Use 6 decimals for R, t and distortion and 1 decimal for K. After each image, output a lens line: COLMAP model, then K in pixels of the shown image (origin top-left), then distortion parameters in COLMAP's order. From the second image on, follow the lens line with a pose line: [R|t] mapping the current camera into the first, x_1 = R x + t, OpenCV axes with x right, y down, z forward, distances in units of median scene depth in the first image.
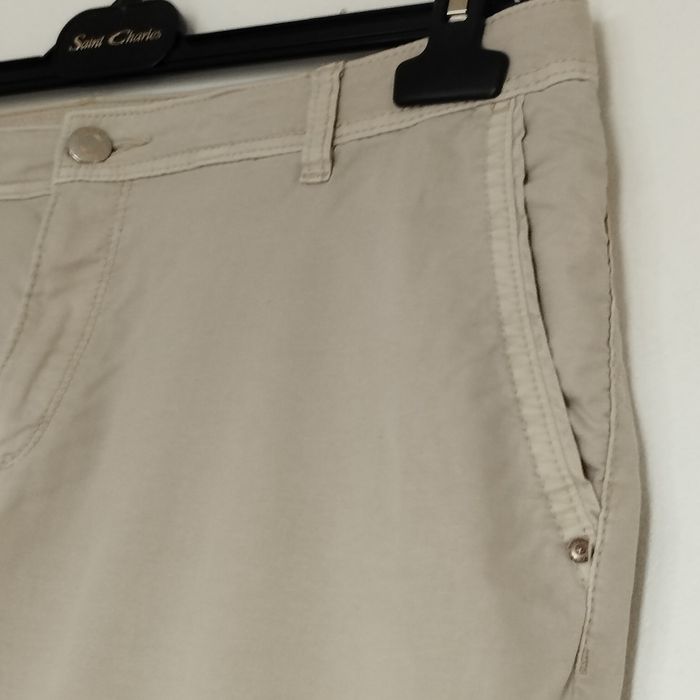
lens RADIAL K [[1465.8, 0, 350.0], [0, 1465.8, 350.0], [0, 0, 1]] dist [0.058369, -0.065071]
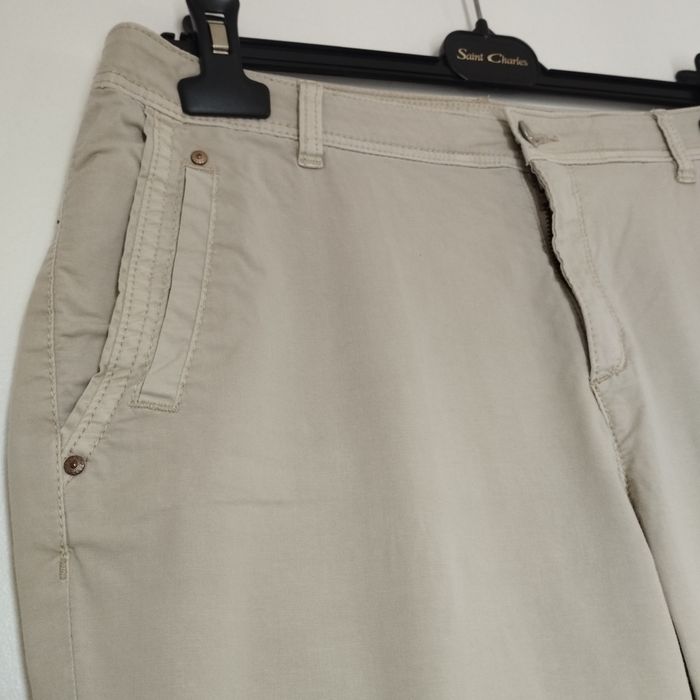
lens RADIAL K [[759.1, 0, 348.5], [0, 759.1, 360.0], [0, 0, 1]] dist [0.041665, 0.001282]
pose [[0.677070, -0.027679, 0.735398, -0.792121], [0.006333, 0.999475, 0.031787, 0.043054], [-0.735891, -0.016865, 0.676890, 0.632543]]
